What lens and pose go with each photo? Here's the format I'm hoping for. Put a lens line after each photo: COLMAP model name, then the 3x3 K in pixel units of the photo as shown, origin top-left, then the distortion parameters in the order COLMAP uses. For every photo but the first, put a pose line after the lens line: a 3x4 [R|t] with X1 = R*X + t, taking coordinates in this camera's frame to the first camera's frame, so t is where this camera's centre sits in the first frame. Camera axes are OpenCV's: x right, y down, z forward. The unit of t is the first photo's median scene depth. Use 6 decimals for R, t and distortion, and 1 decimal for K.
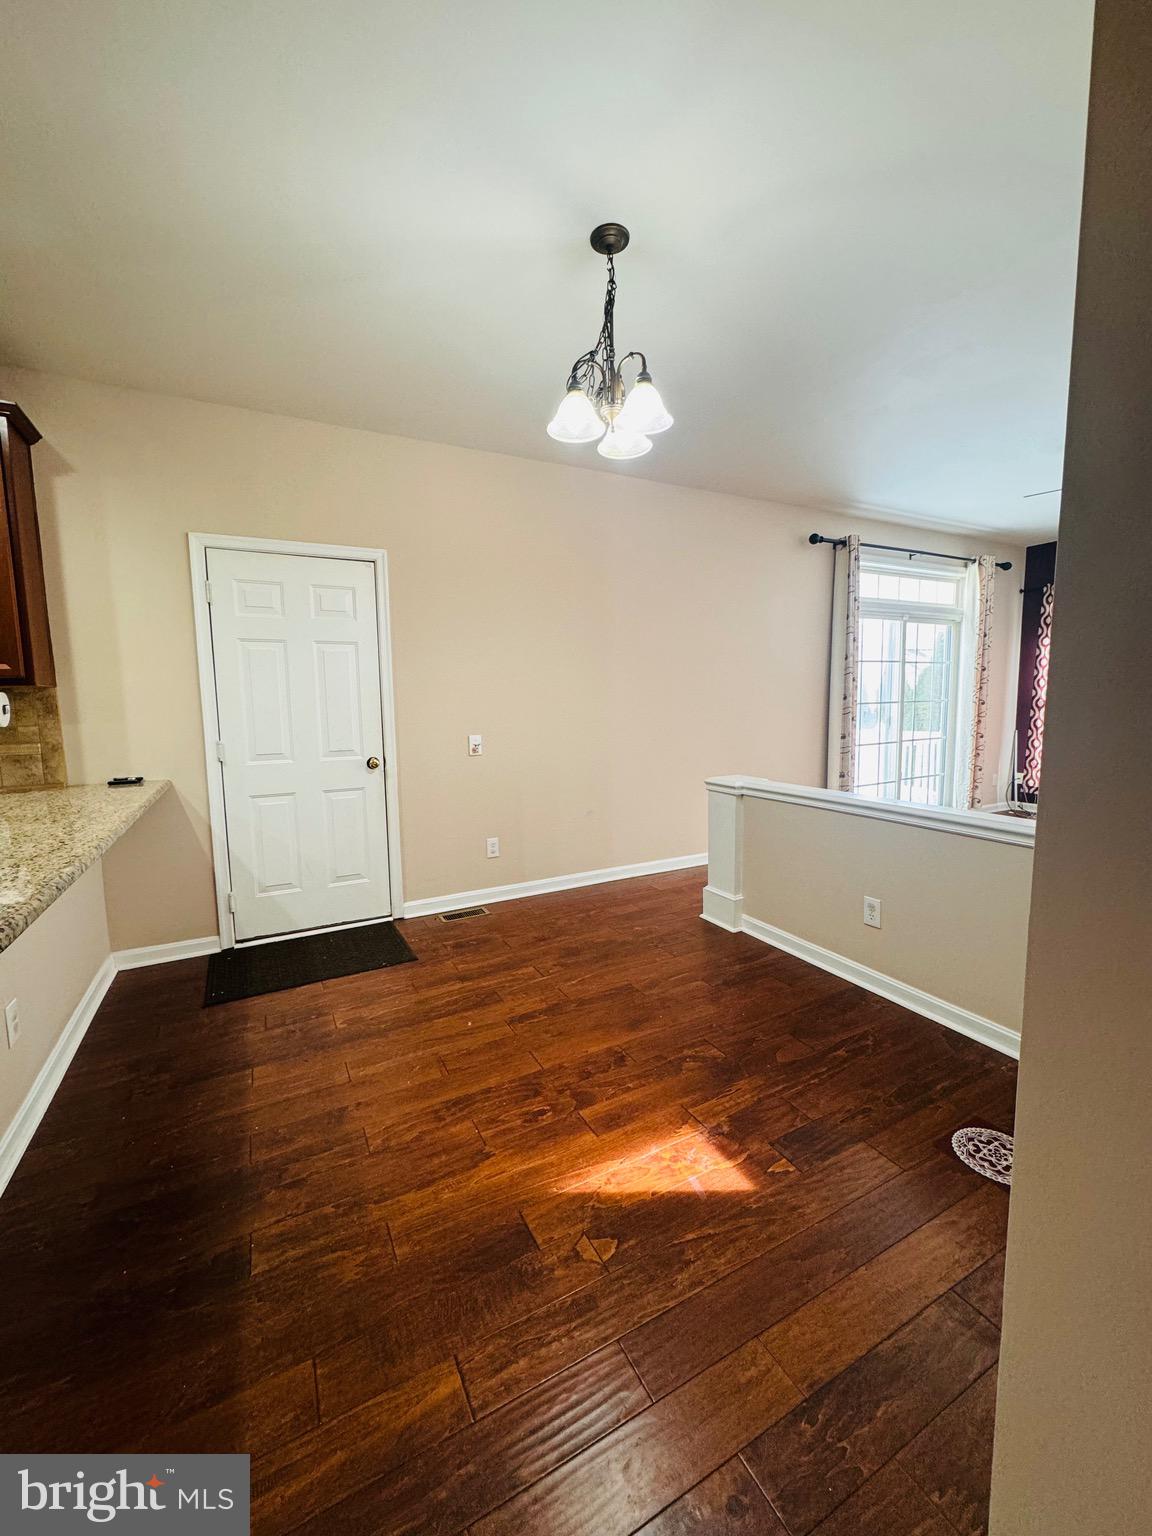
lens RADIAL K [[608.3, 0, 571.7], [0, 608.3, 768.0], [0, 0, 1]] dist [-0.002299, 0.000571]
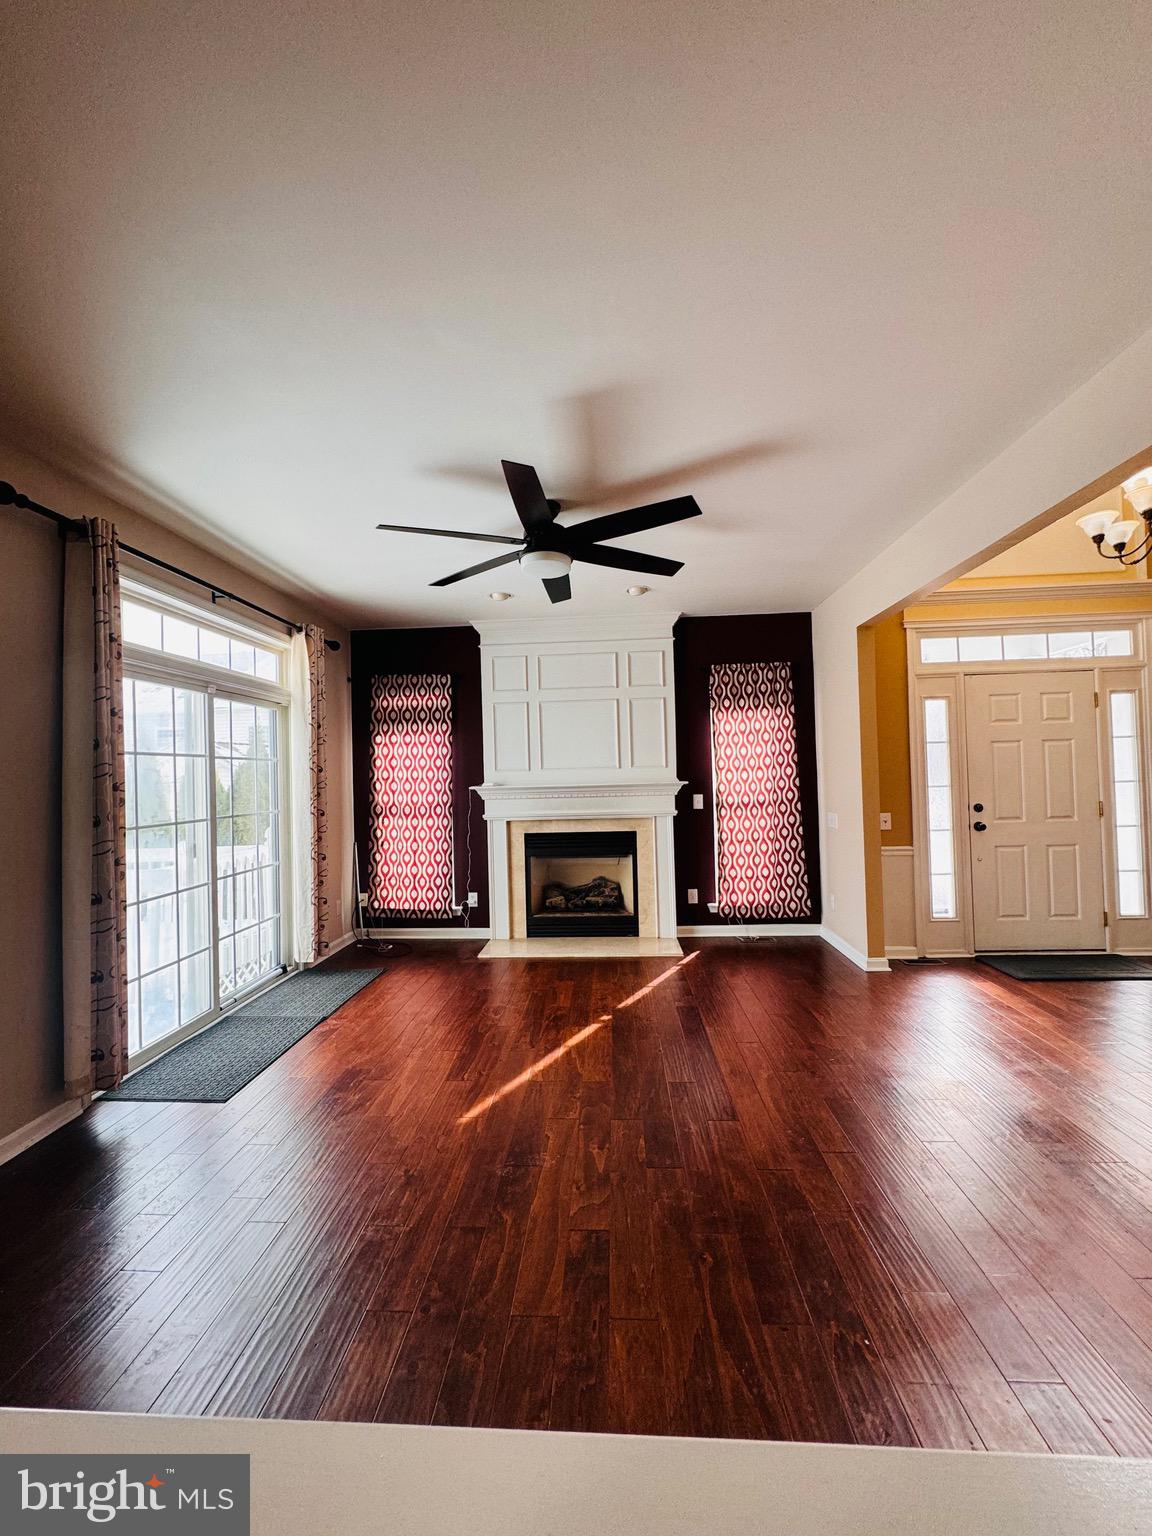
lens RADIAL K [[608.3, 0, 576.6], [0, 608.3, 761.7], [0, 0, 1]] dist [-0.002299, 0.000571]
pose [[0.513730, 0.024891, 0.857591, 0.329195], [0.112459, 0.989001, -0.096072, -0.111300], [-0.850549, 0.145799, 0.505281, 0.592474]]
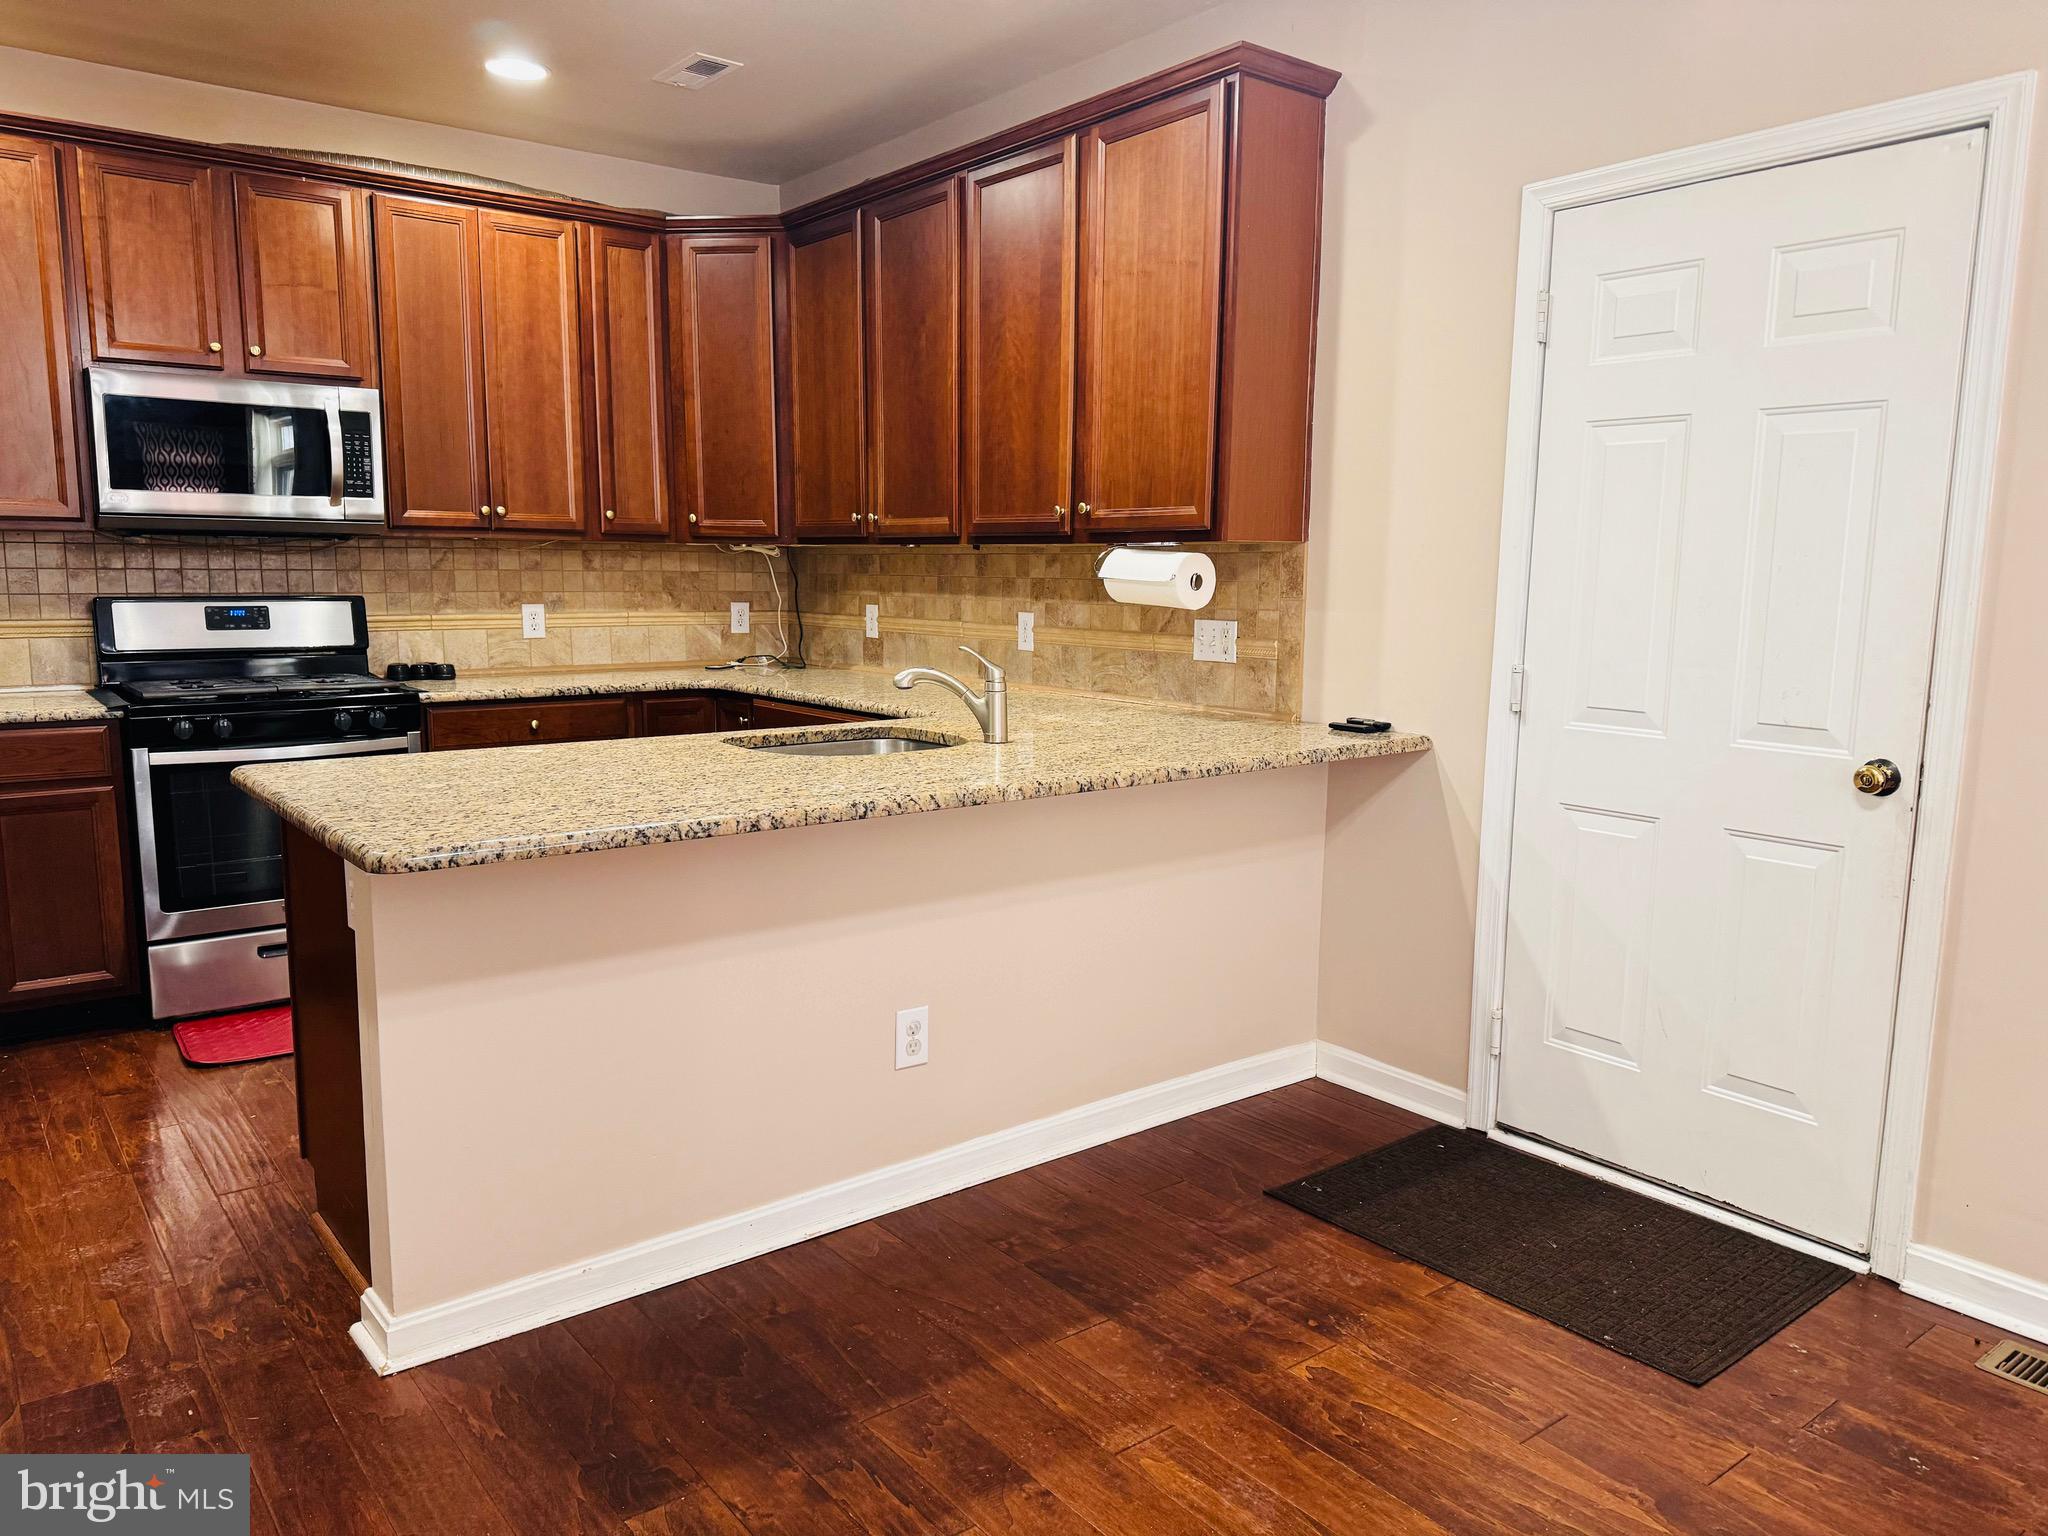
lens RADIAL K [[1436.6, 0, 1020.6], [0, 1436.6, 769.7], [0, 0, 1]] dist [0.066142, -0.072717]
pose [[0.178920, 0.159539, -0.970842, 0.355404], [-0.117682, 0.983151, 0.139873, -0.070019], [0.976800, 0.089225, 0.194680, 0.430084]]
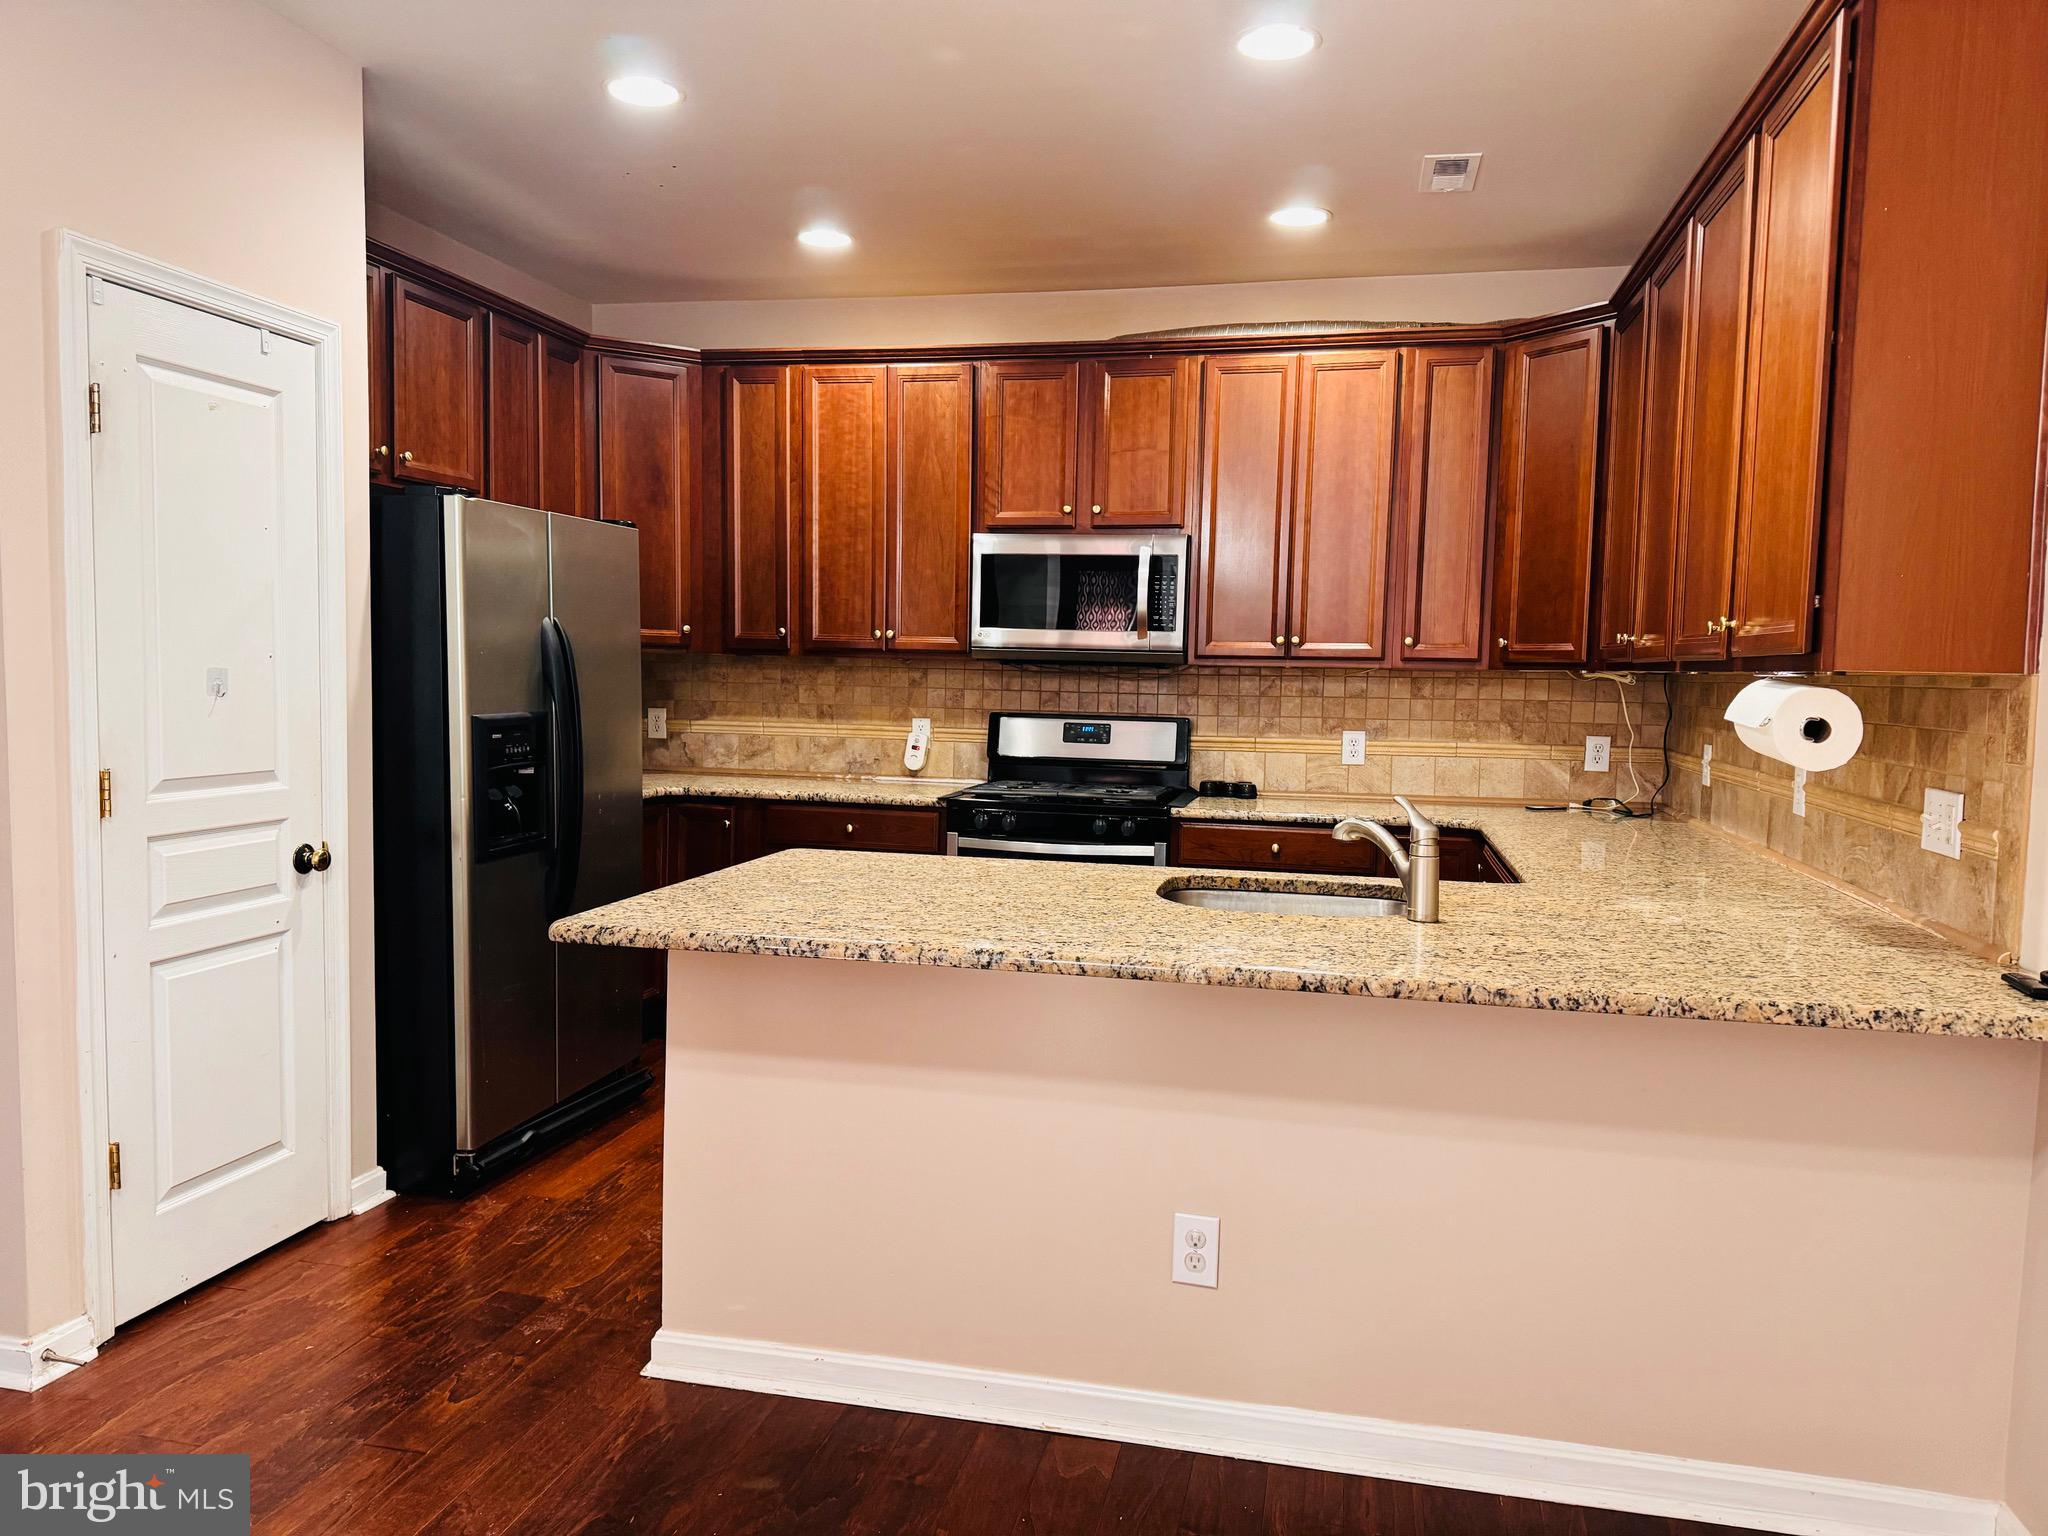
lens RADIAL K [[1436.6, 0, 1024.4], [0, 1436.6, 765.9], [0, 0, 1]] dist [0.066142, -0.072717]
pose [[-0.647553, 0.057597, -0.759841, 0.122435], [-0.090205, 0.984335, 0.151488, -0.132138], [0.756663, 0.166637, -0.632213, 0.930944]]
